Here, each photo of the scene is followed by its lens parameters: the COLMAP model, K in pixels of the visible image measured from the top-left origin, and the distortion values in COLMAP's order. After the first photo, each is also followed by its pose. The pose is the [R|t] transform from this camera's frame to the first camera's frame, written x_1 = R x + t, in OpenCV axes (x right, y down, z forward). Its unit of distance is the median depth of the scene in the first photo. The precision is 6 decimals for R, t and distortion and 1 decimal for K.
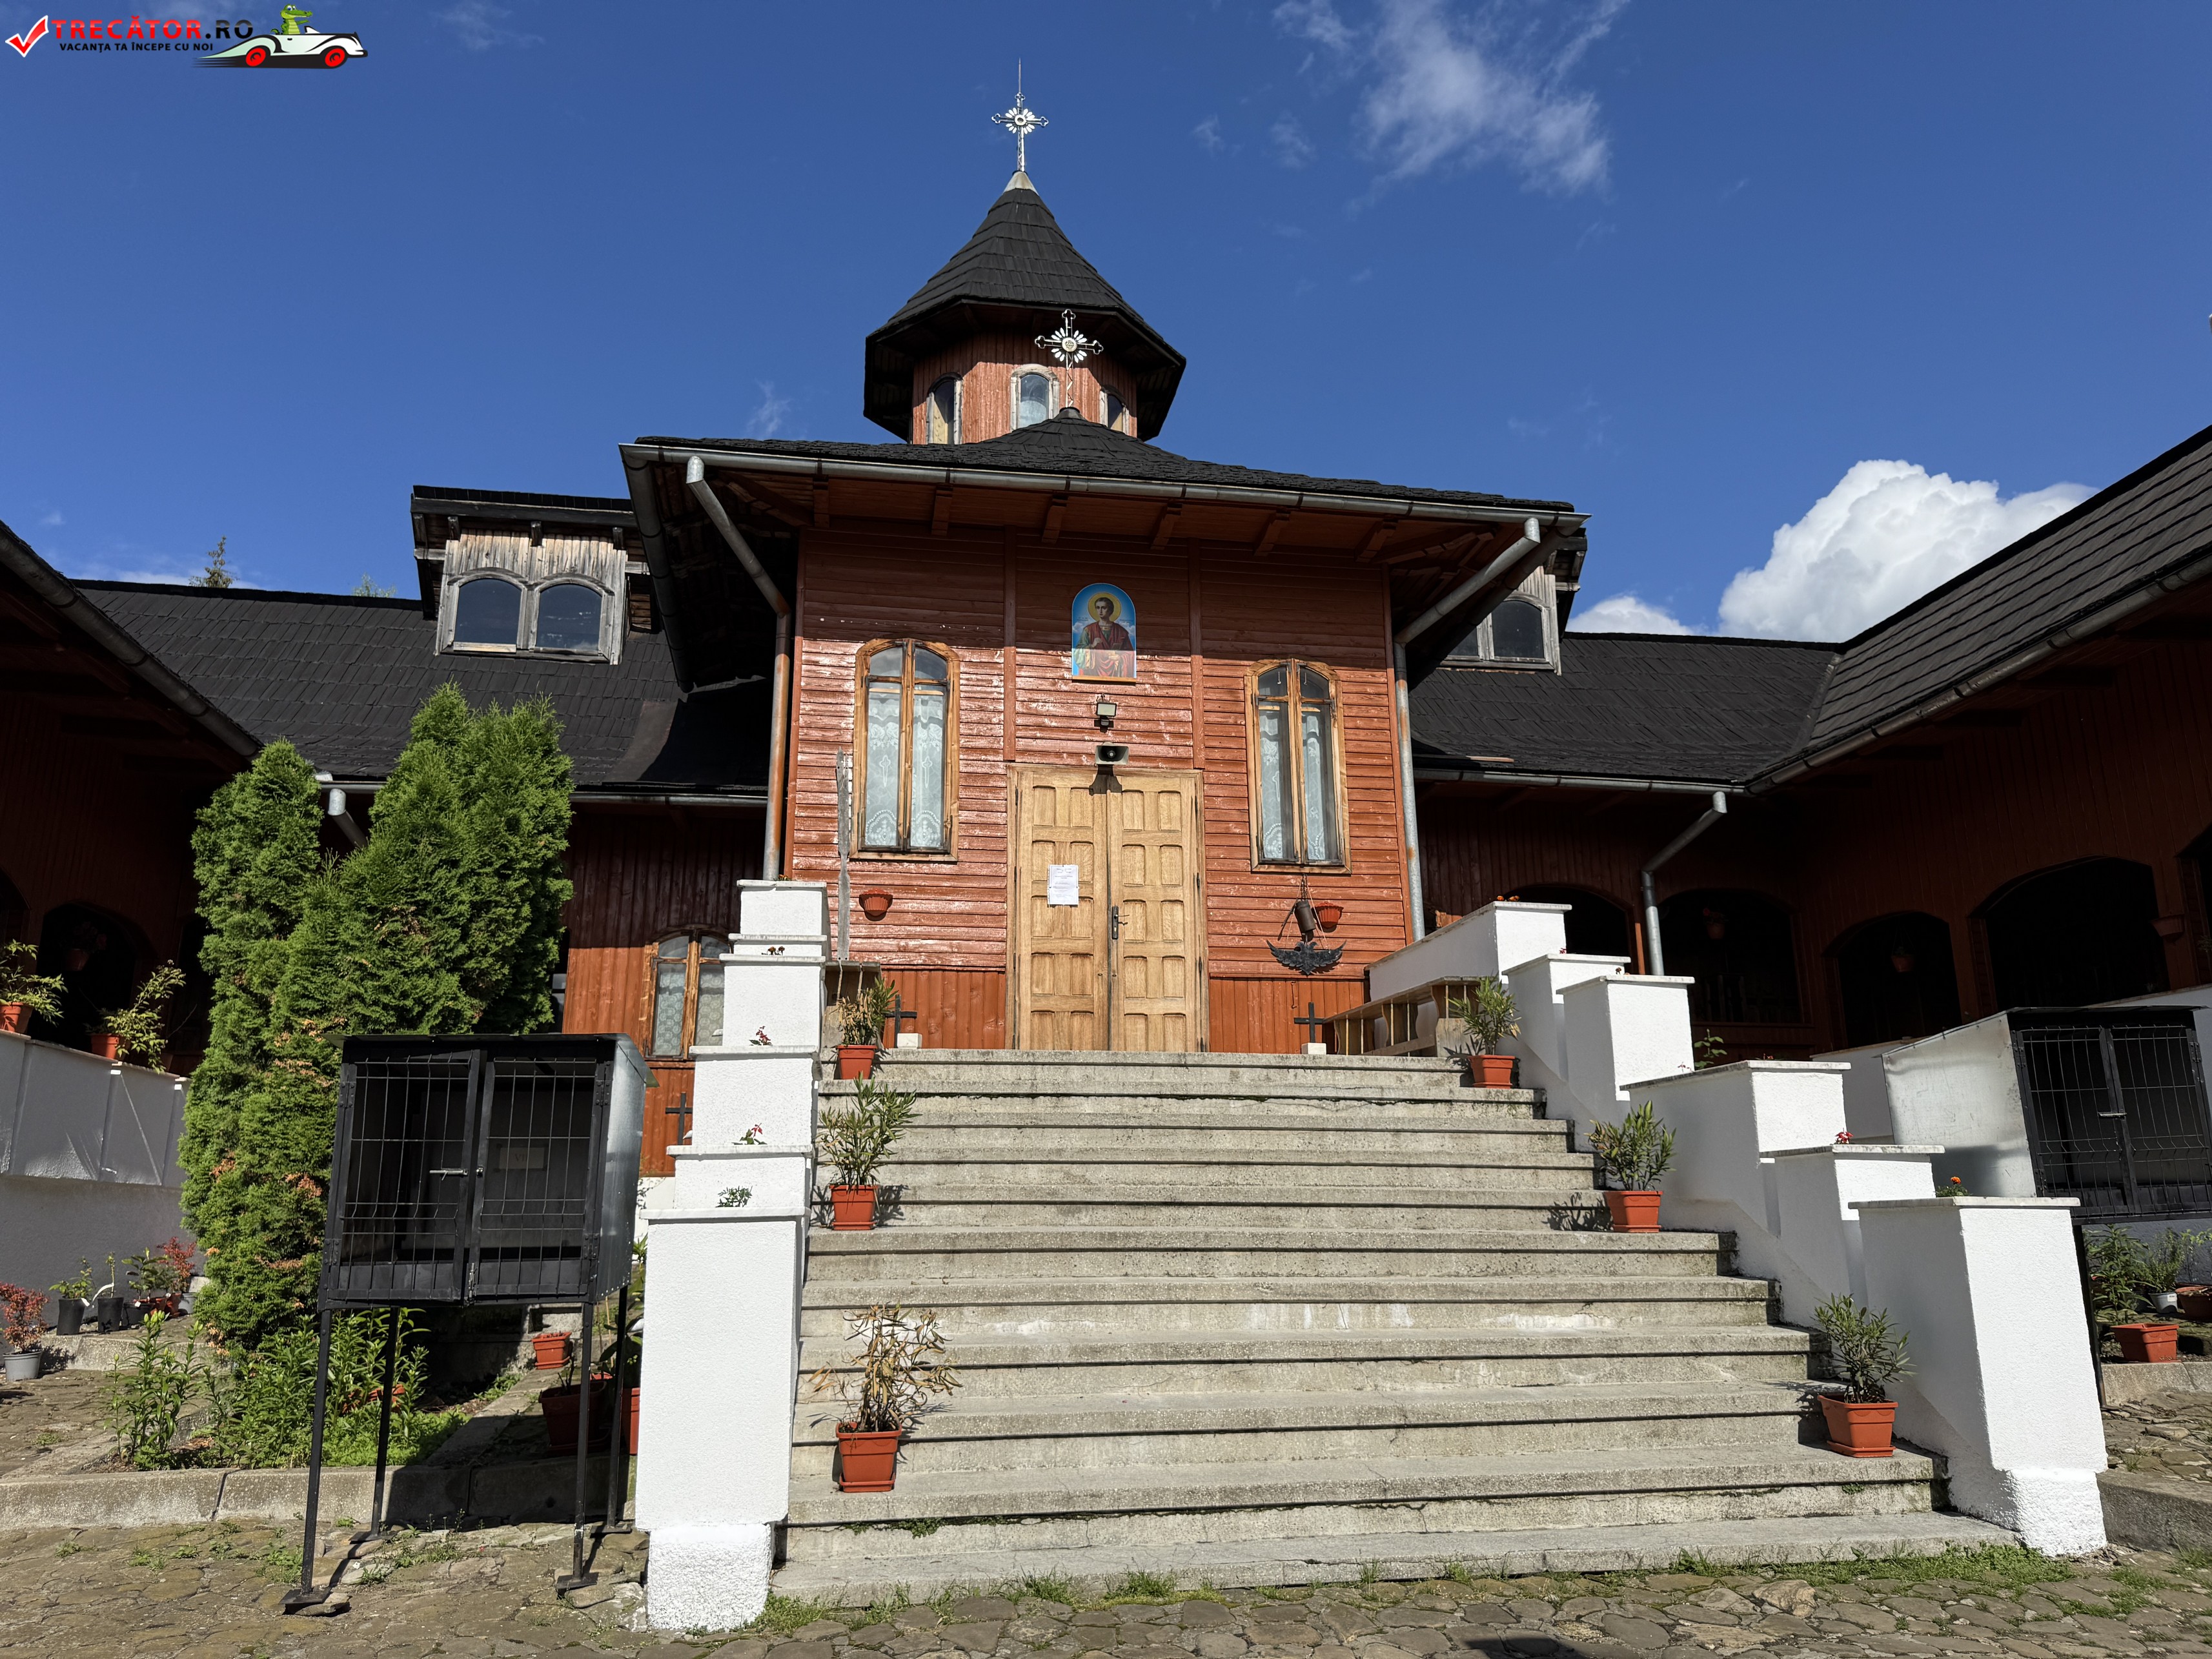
lens RADIAL K [[1546.7, 0, 1109.3], [0, 1546.7, 840.2], [0, 0, 1]] dist [0.057913, -0.077639]
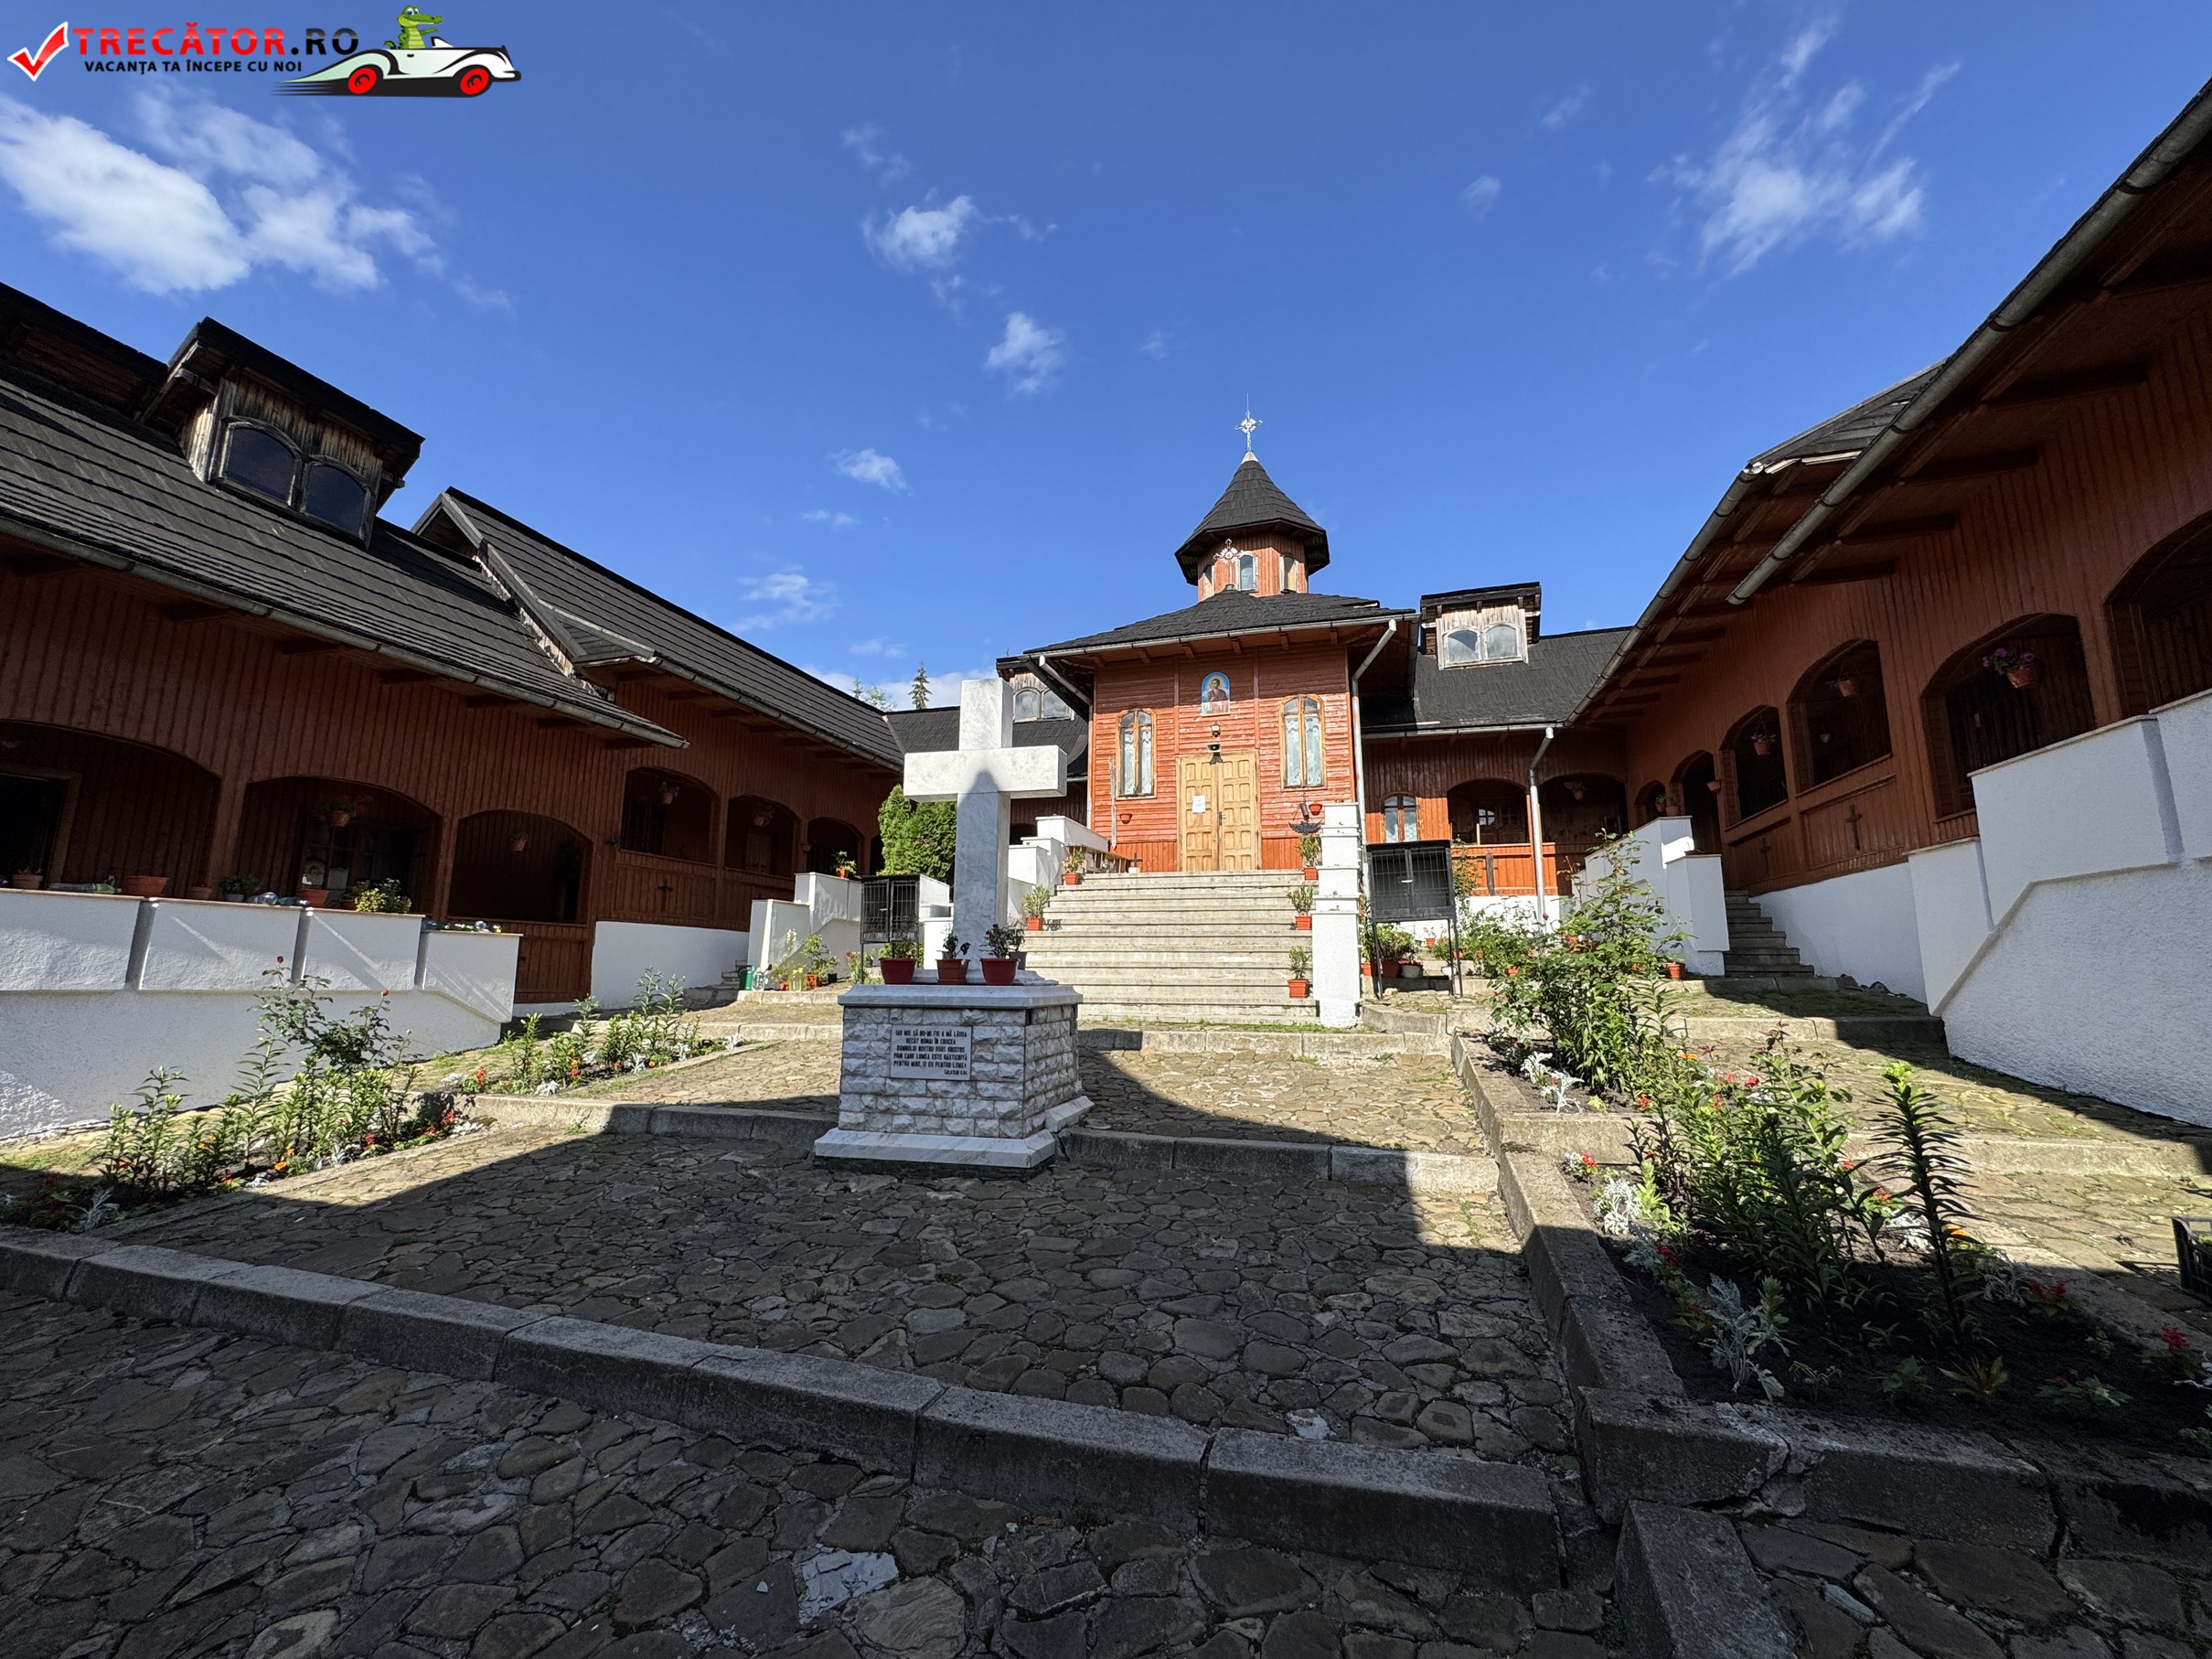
lens RADIAL K [[880.0, 0, 1112.4], [0, 880.0, 822.9], [0, 0, 1]] dist [-0.006931, 0.002137]
pose [[0.897130, -0.063389, -0.437196, 0.487069], [0.096142, 0.993946, 0.053172, -0.030452], [0.431179, -0.089735, 0.897793, -0.325718]]
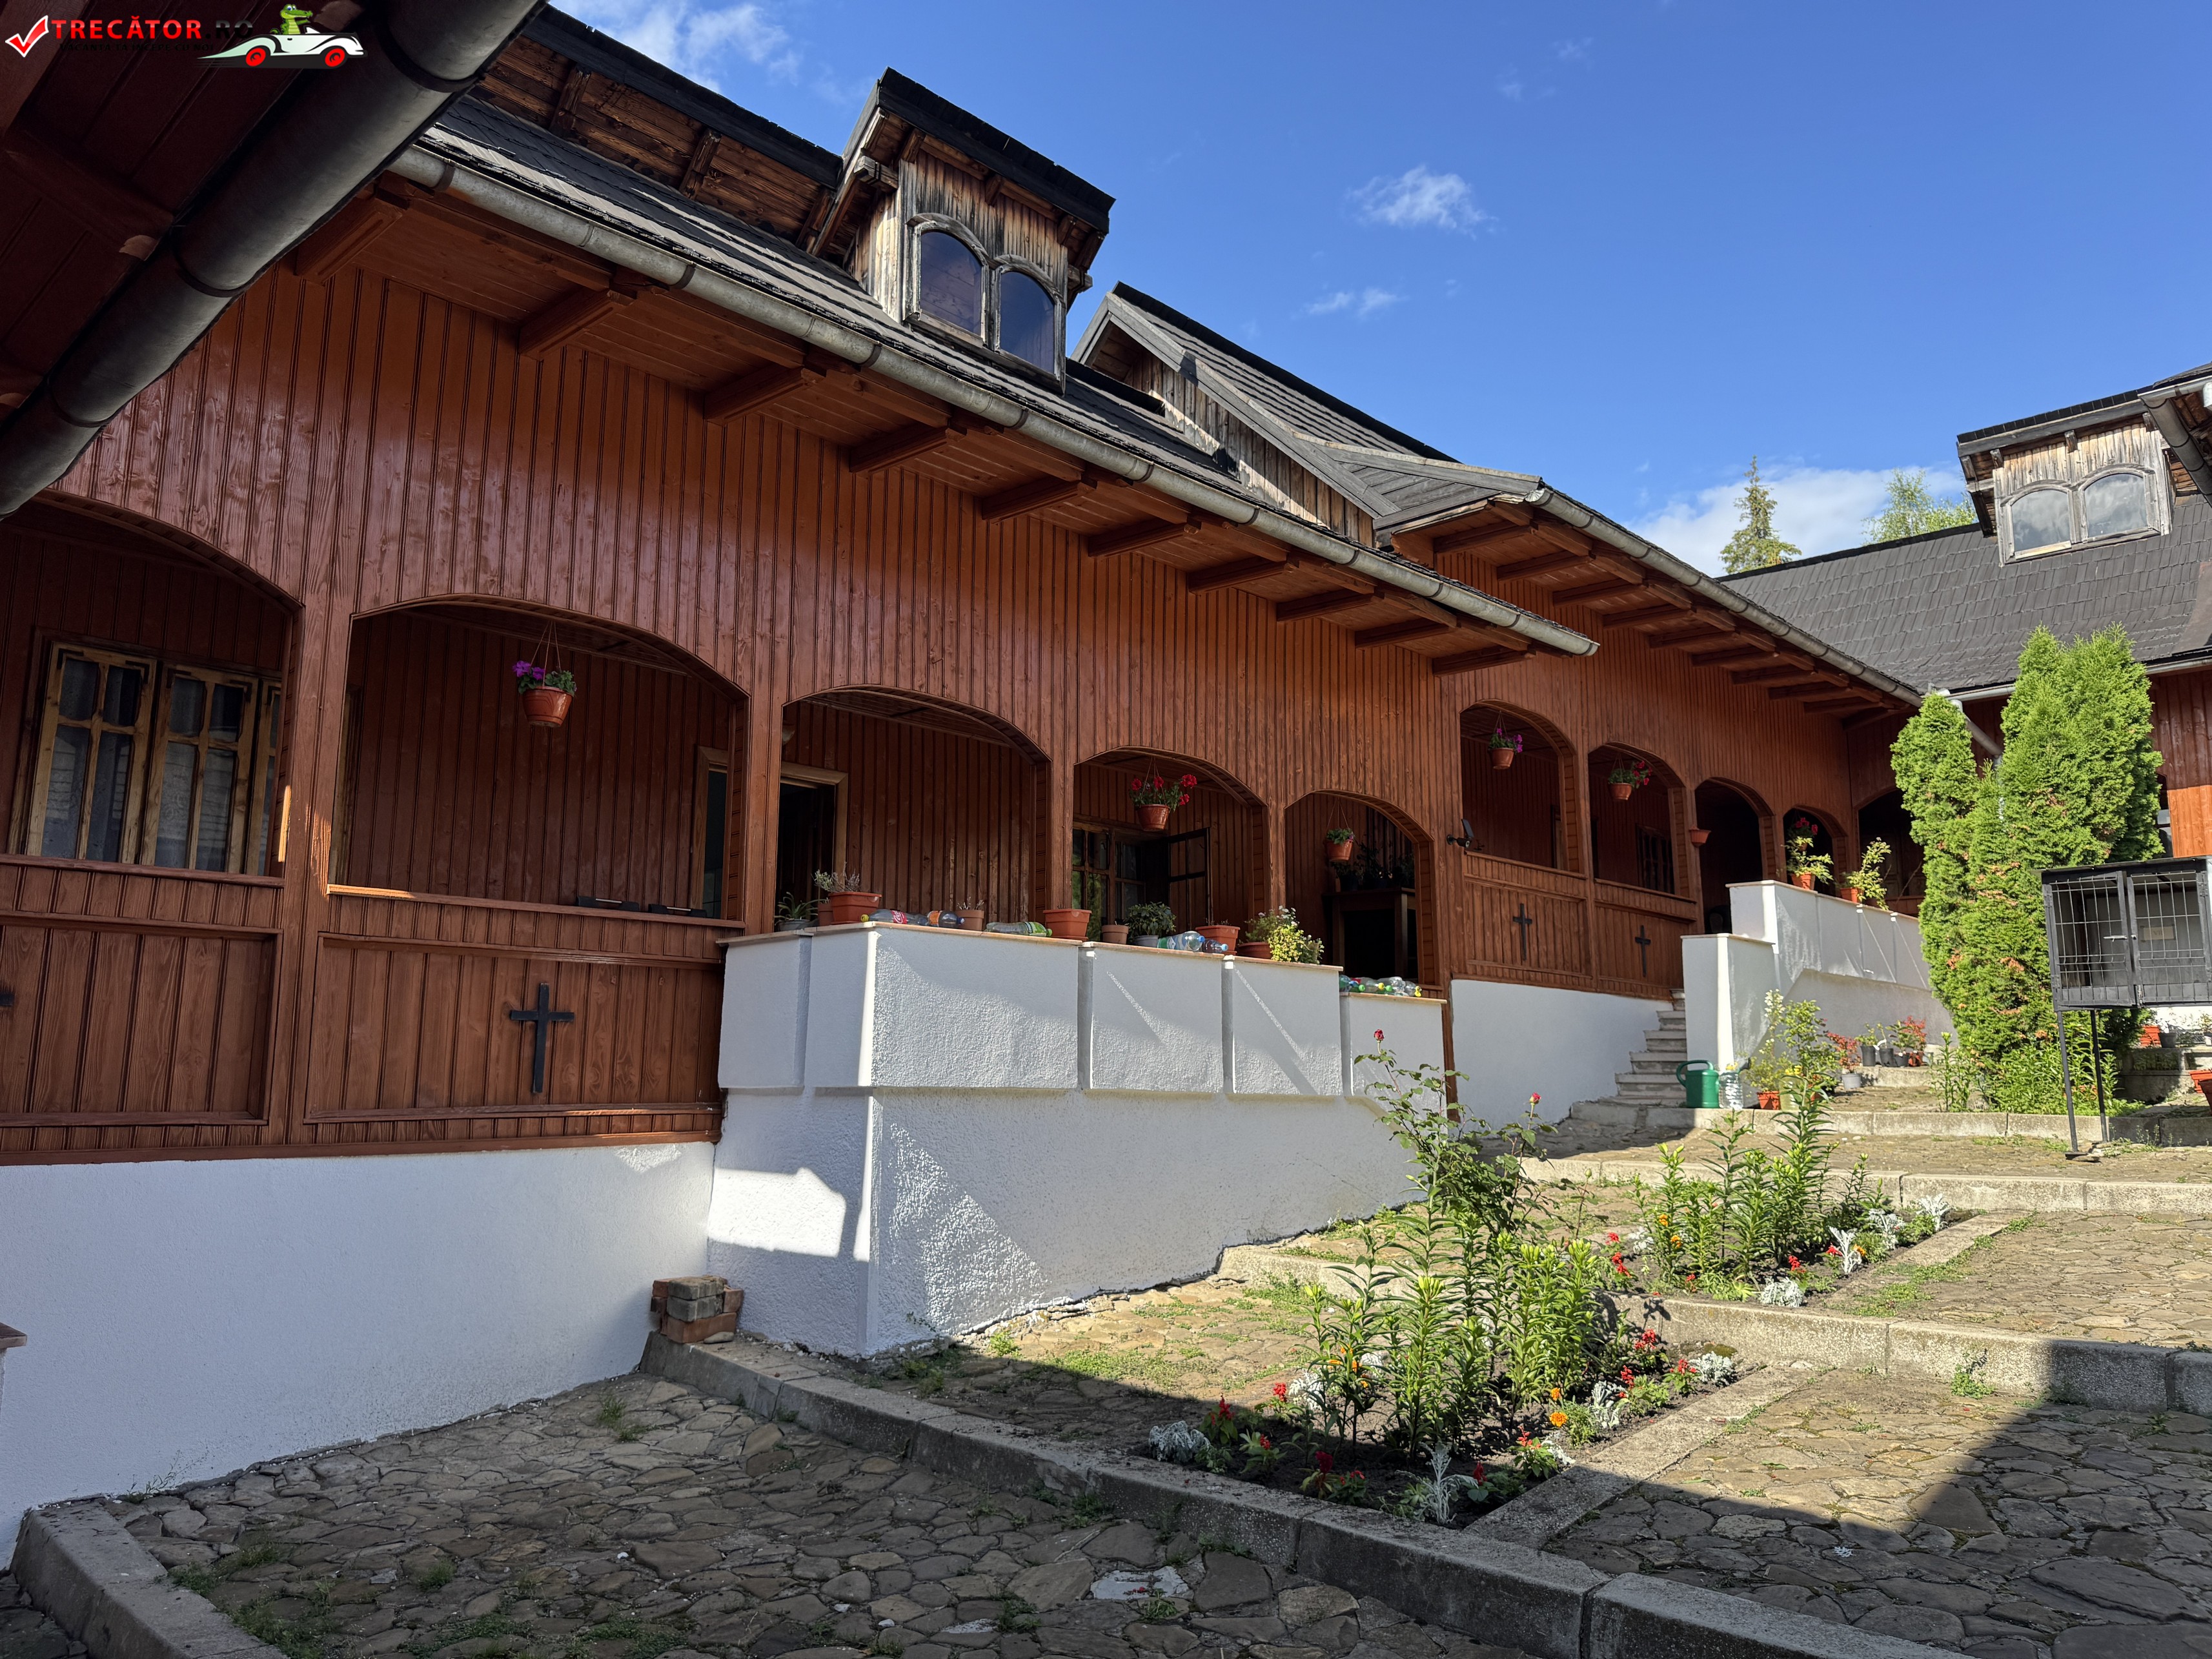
lens RADIAL K [[1546.7, 0, 1118.0], [0, 1546.7, 837.5], [0, 0, 1]] dist [0.057913, -0.077639]
pose [[0.592679, -0.111263, -0.797717, 0.162721], [0.181545, 0.983380, -0.002276, -0.050126], [0.784712, -0.143472, 0.603028, -0.456953]]
